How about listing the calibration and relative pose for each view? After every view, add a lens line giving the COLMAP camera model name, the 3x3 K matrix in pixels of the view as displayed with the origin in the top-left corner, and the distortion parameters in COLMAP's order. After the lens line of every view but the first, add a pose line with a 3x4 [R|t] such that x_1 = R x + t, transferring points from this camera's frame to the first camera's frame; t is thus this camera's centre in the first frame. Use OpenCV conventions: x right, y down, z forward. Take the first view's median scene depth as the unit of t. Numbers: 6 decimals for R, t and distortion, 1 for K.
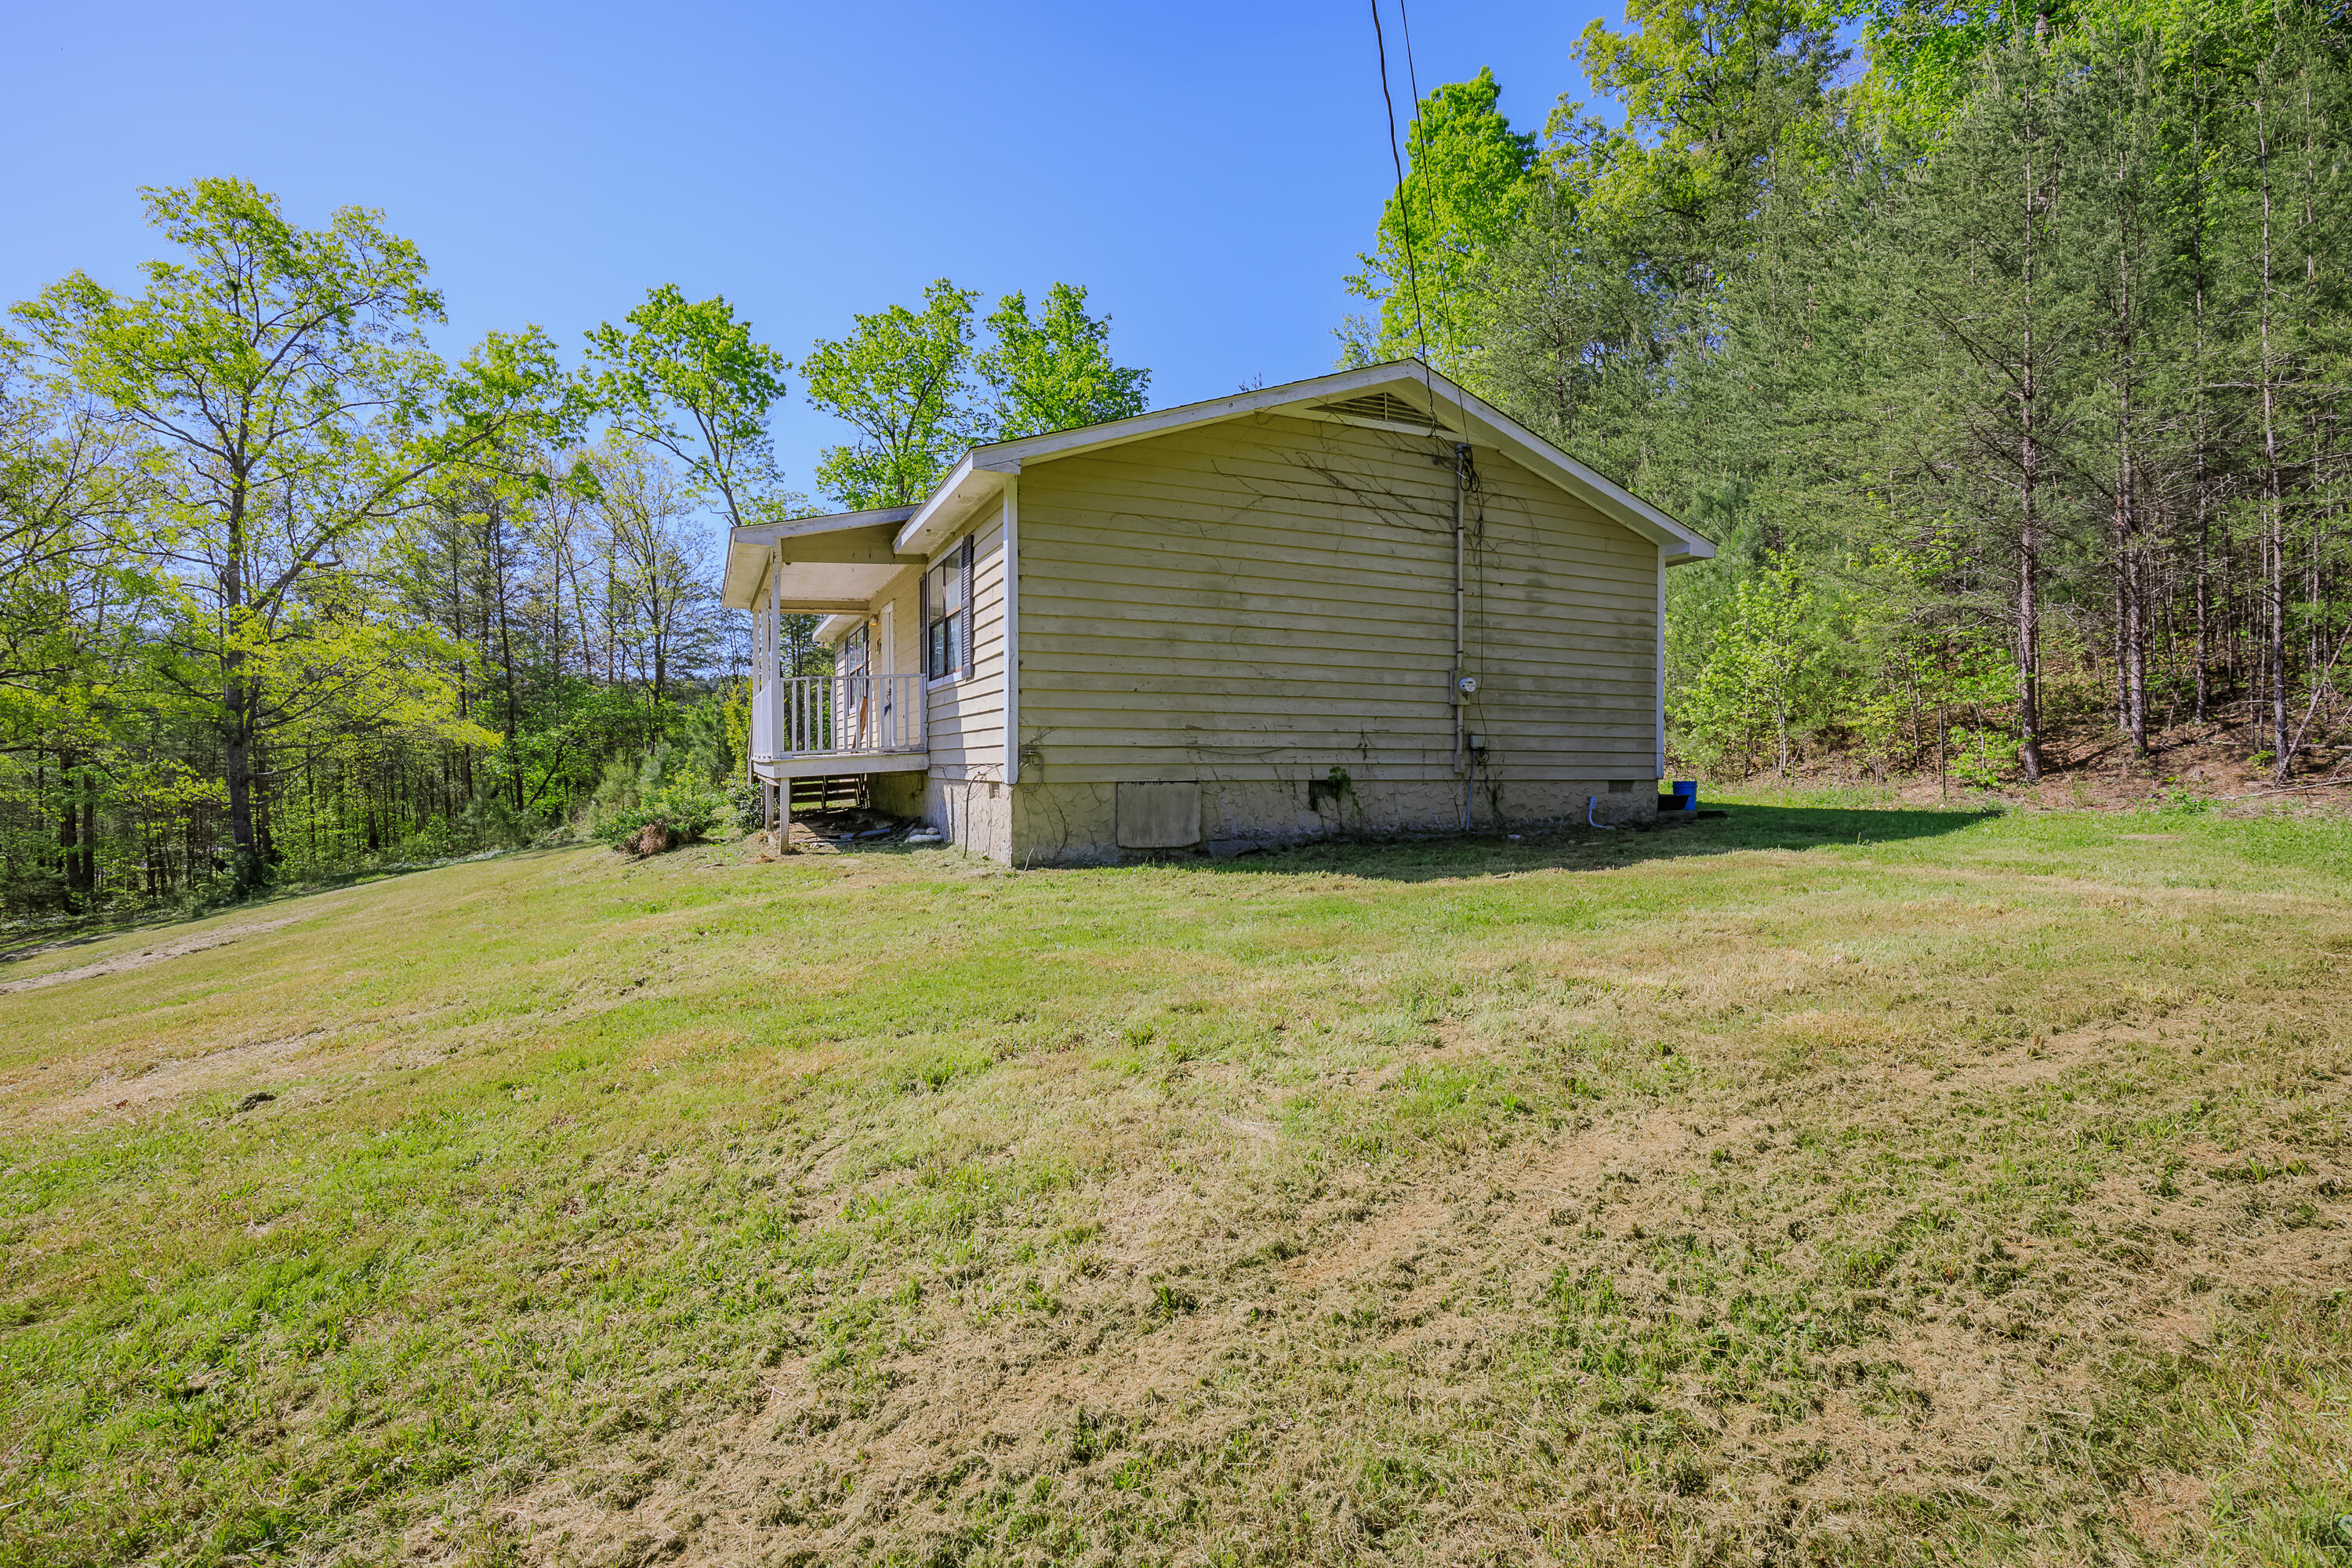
lens RADIAL K [[1081.1, 0, 1158.0], [0, 1081.1, 763.8], [0, 0, 1]] dist [0.002573, -0.001220]
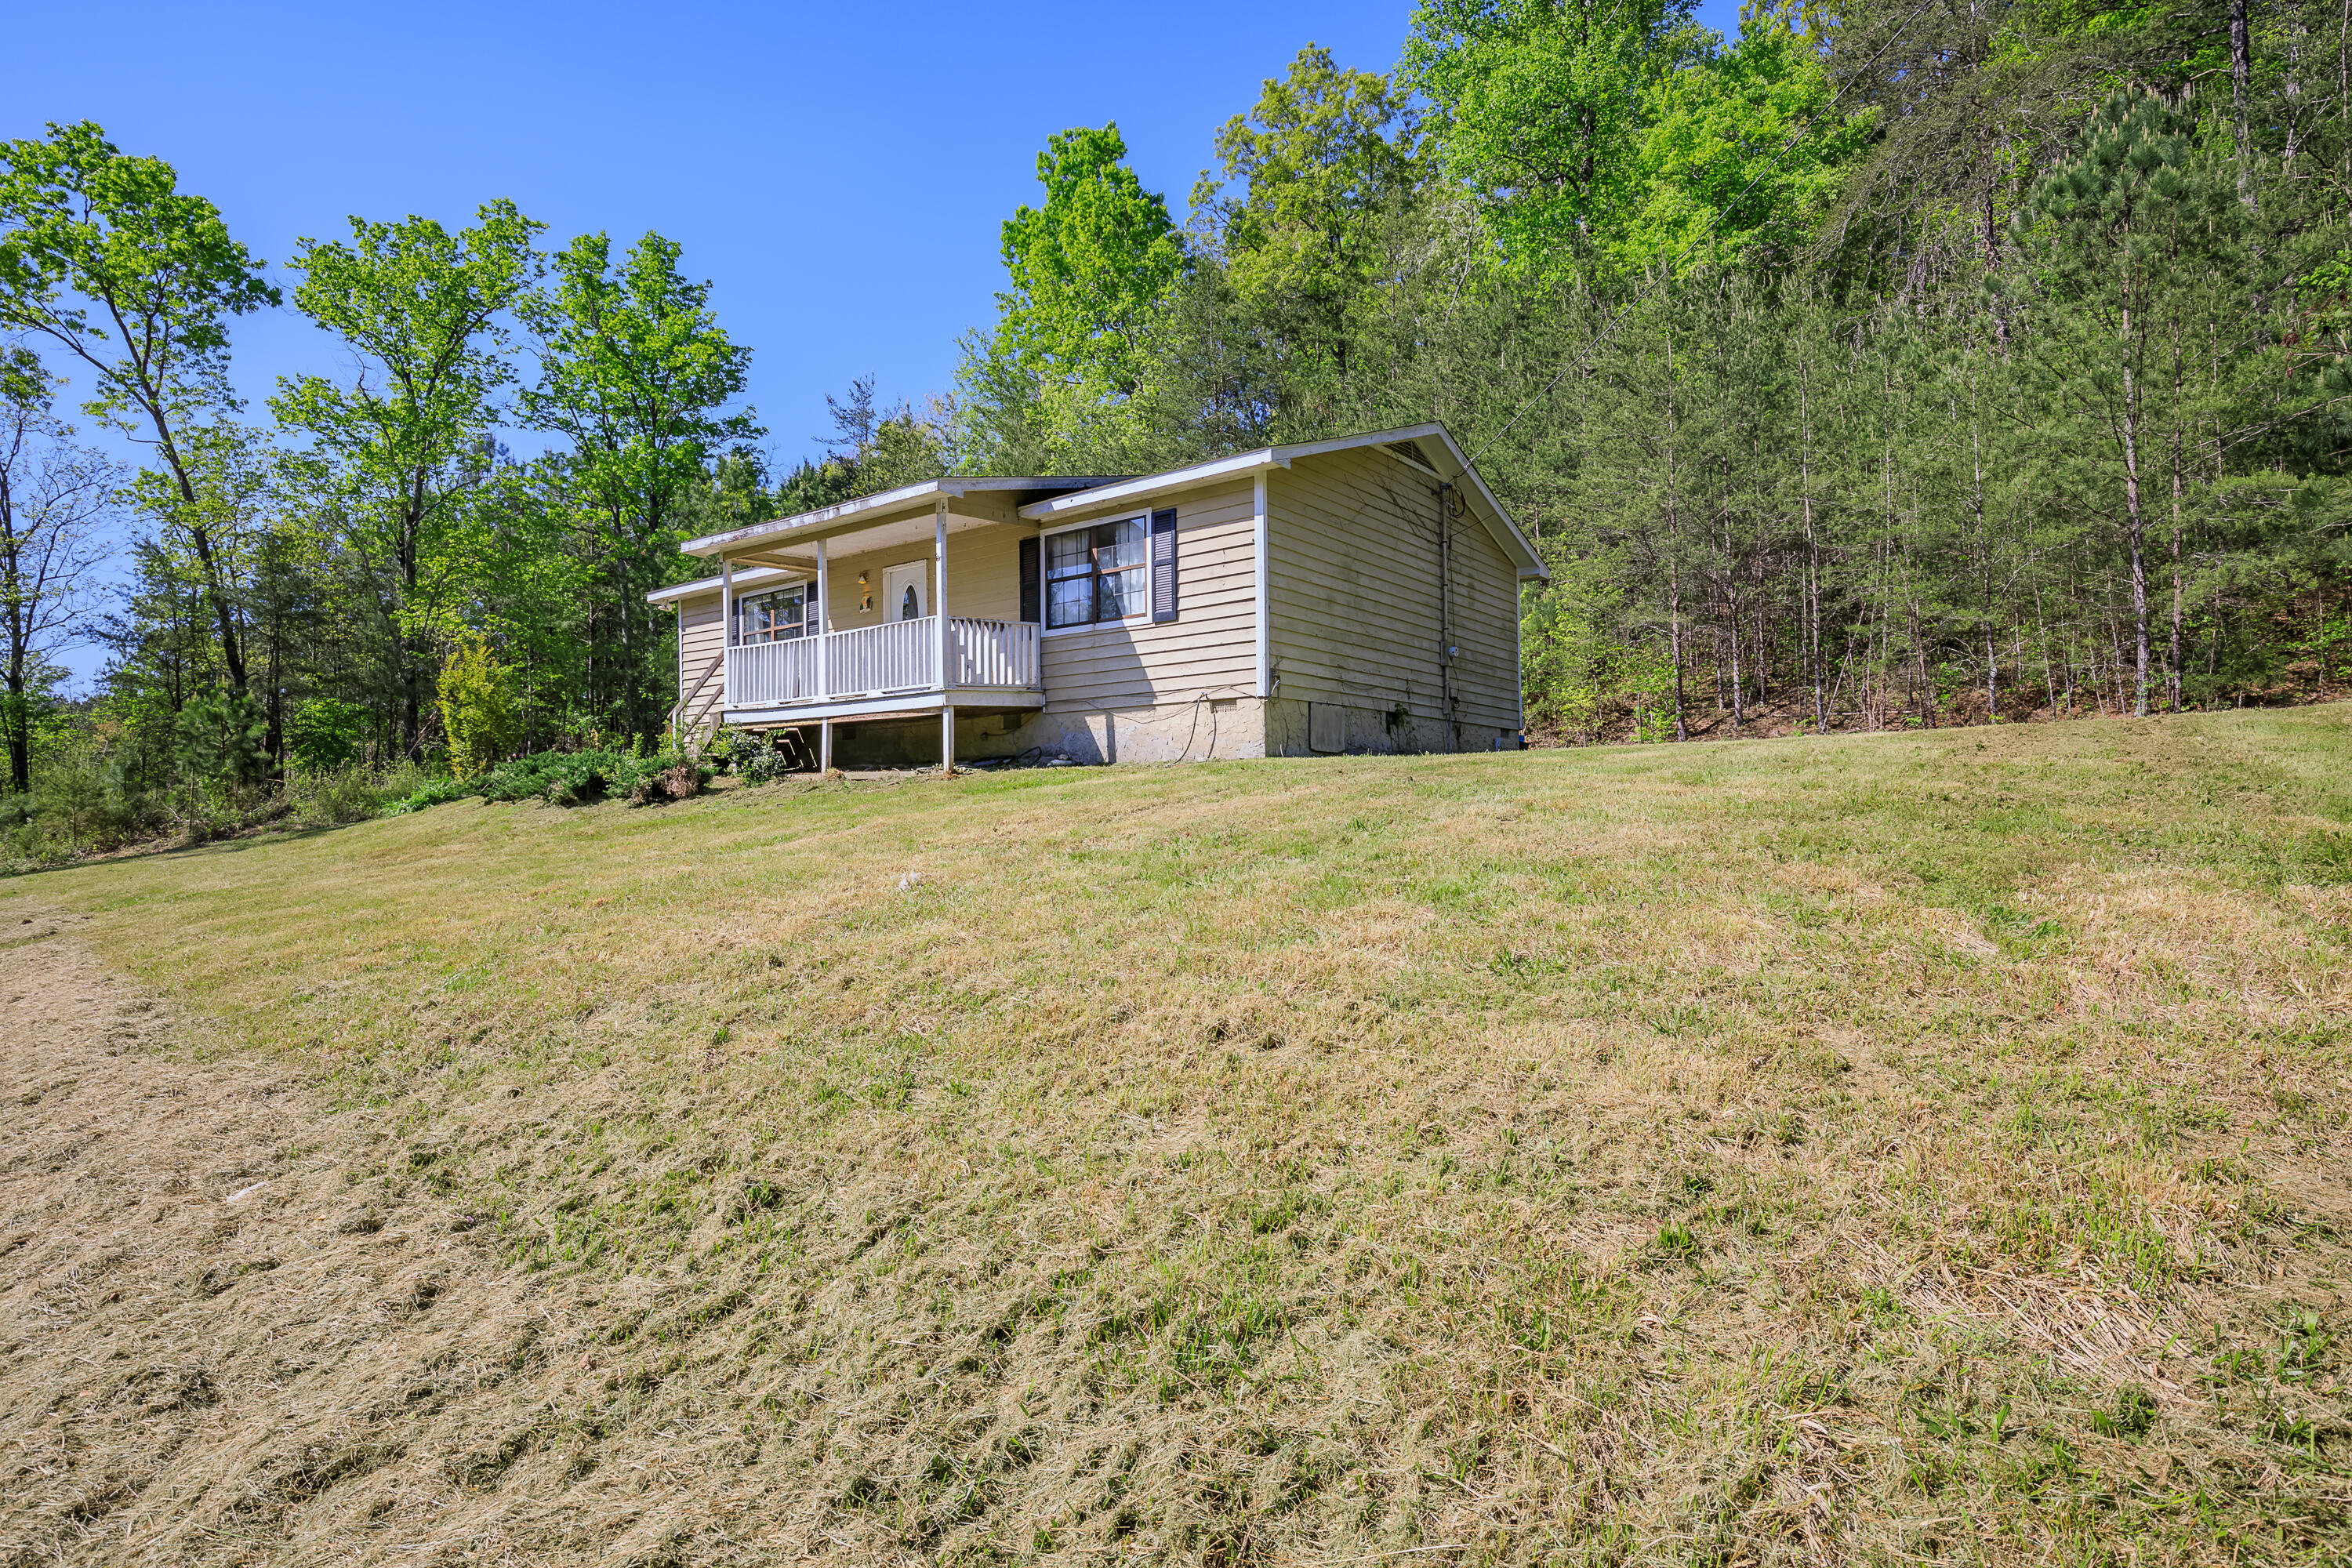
lens RADIAL K [[1220.5, 0, 1160.2], [0, 1220.5, 798.8], [0, 0, 1]] dist [-0.005804, -0.000074]
pose [[0.885278, -0.000157, 0.465063, -0.715682], [0.008910, 0.999822, -0.016623, 0.127845], [-0.464978, 0.018860, 0.885122, -0.212720]]
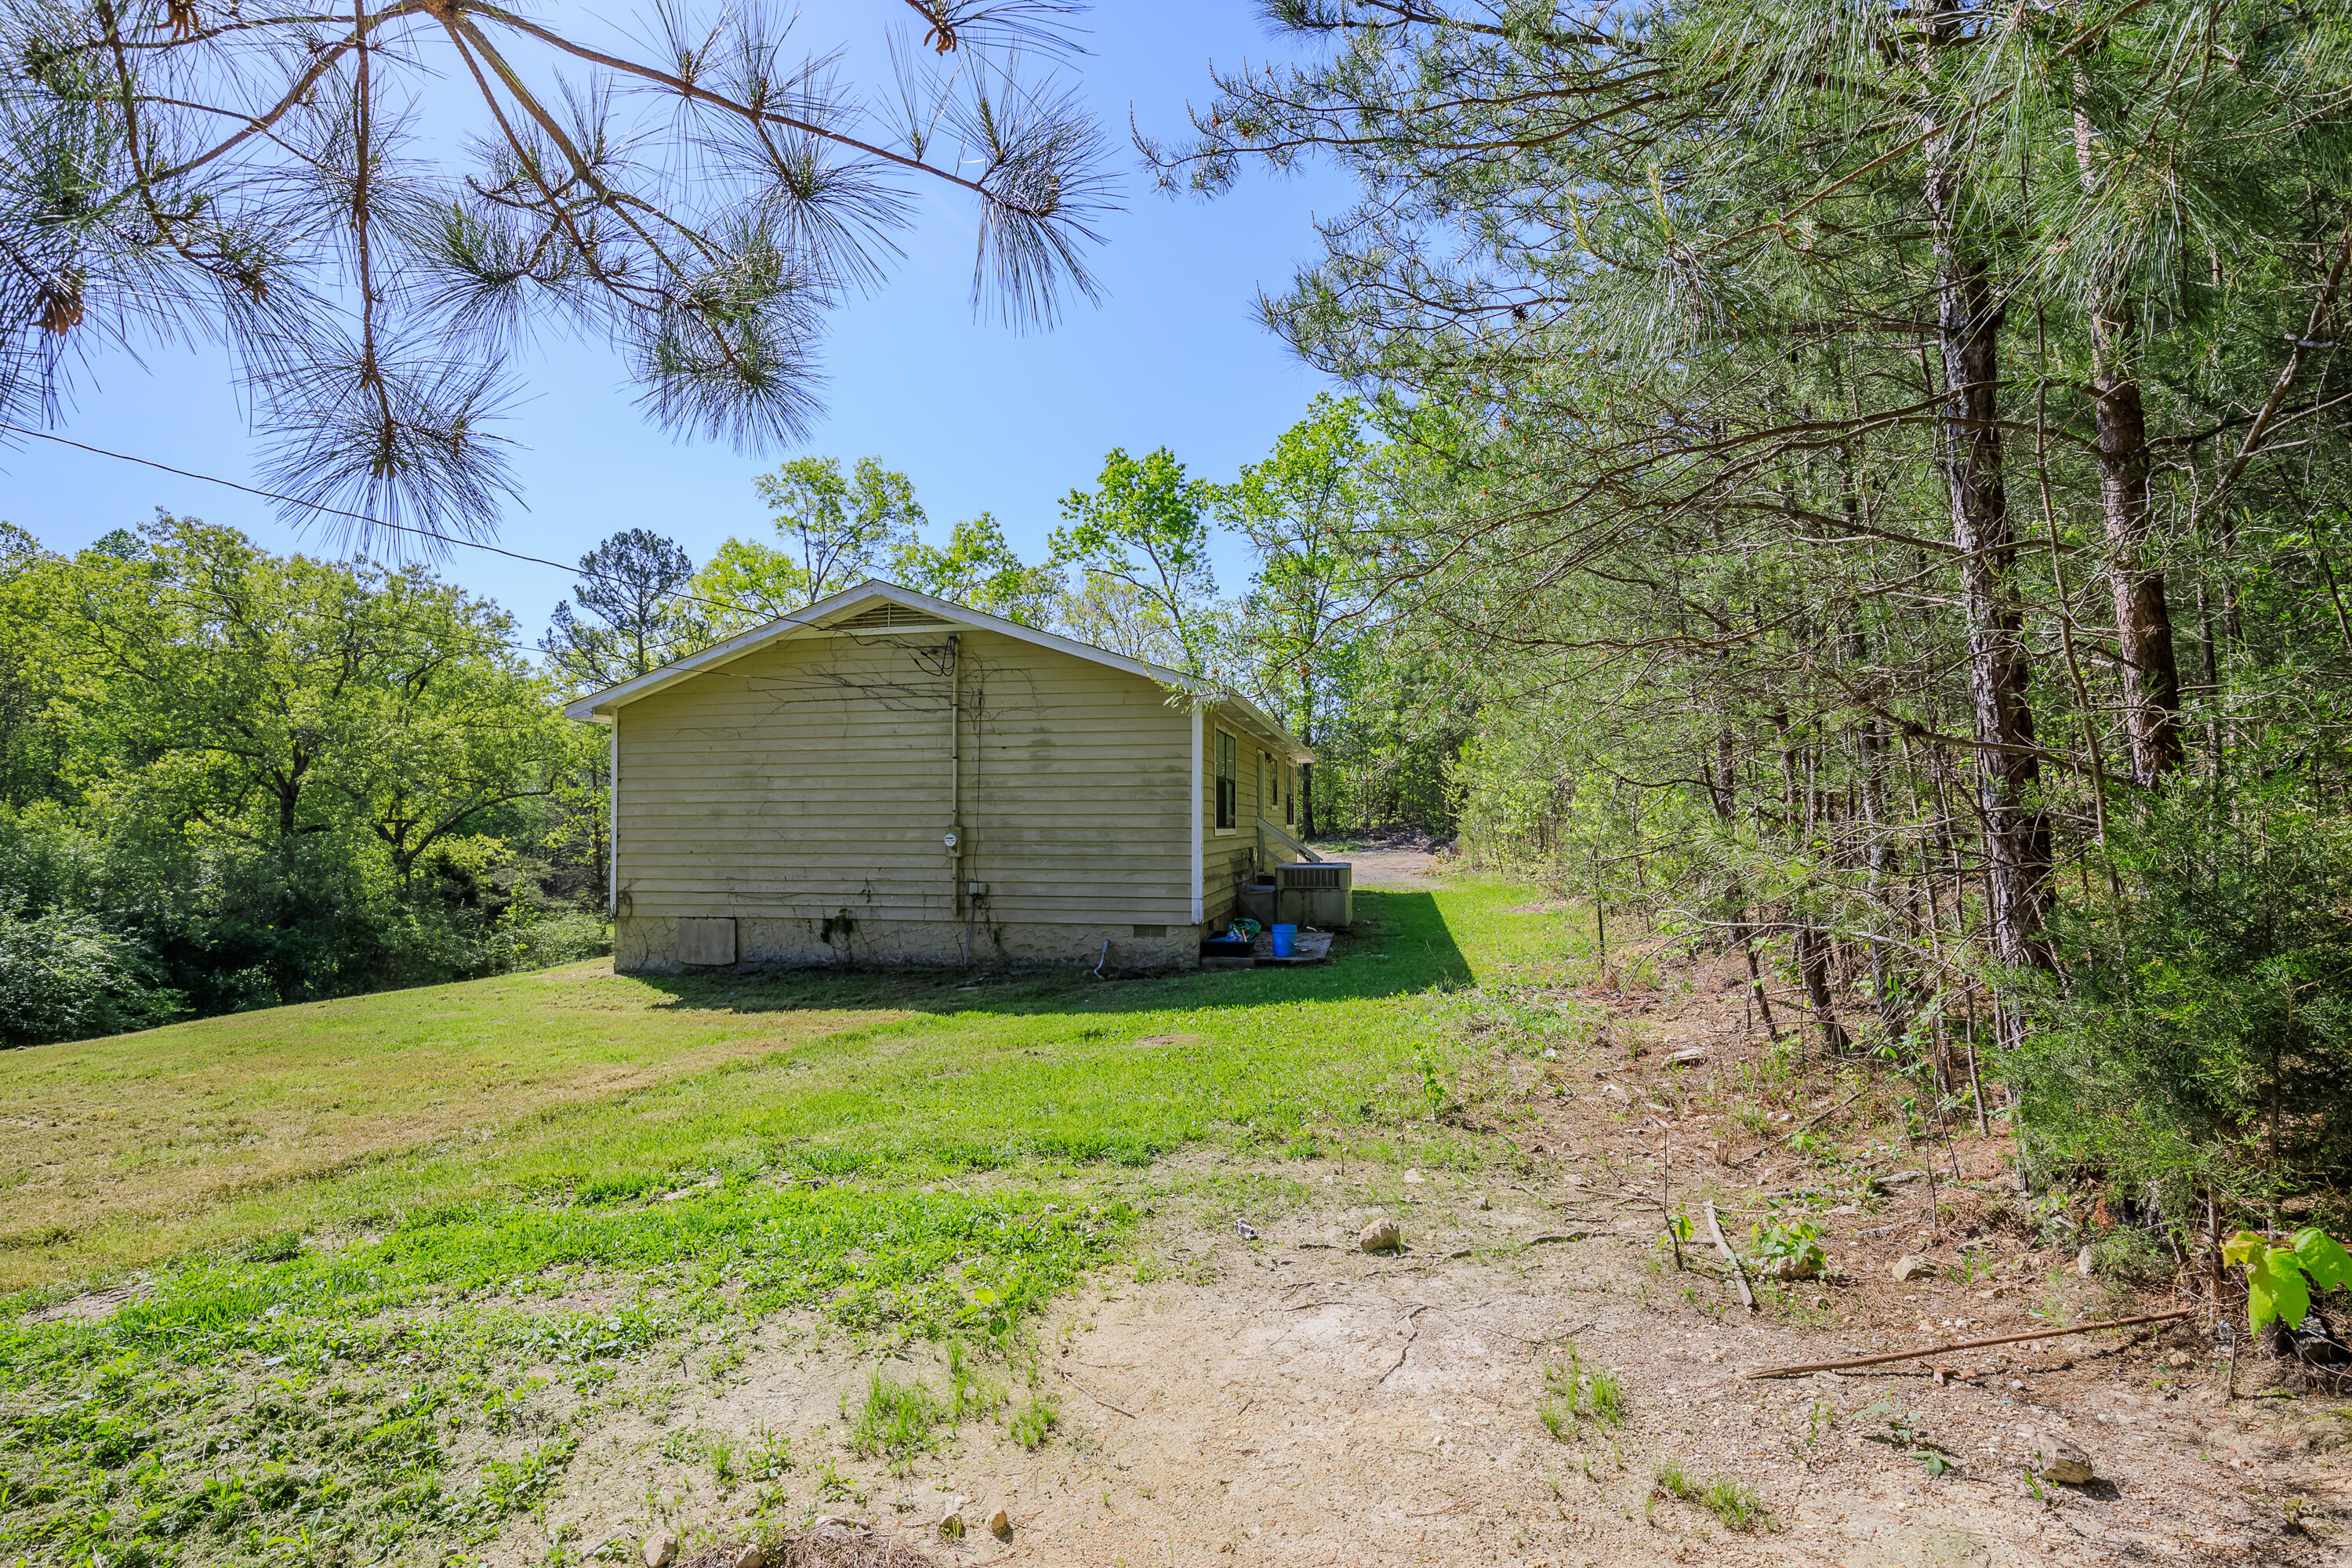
lens RADIAL K [[1081.1, 0, 1165.1], [0, 1081.1, 802.6], [0, 0, 1]] dist [0.002573, -0.001220]
pose [[0.824053, -0.013934, -0.566341, 1.012157], [0.003282, 0.999798, -0.019823, -0.080363], [0.566503, 0.014477, 0.823933, 0.148785]]
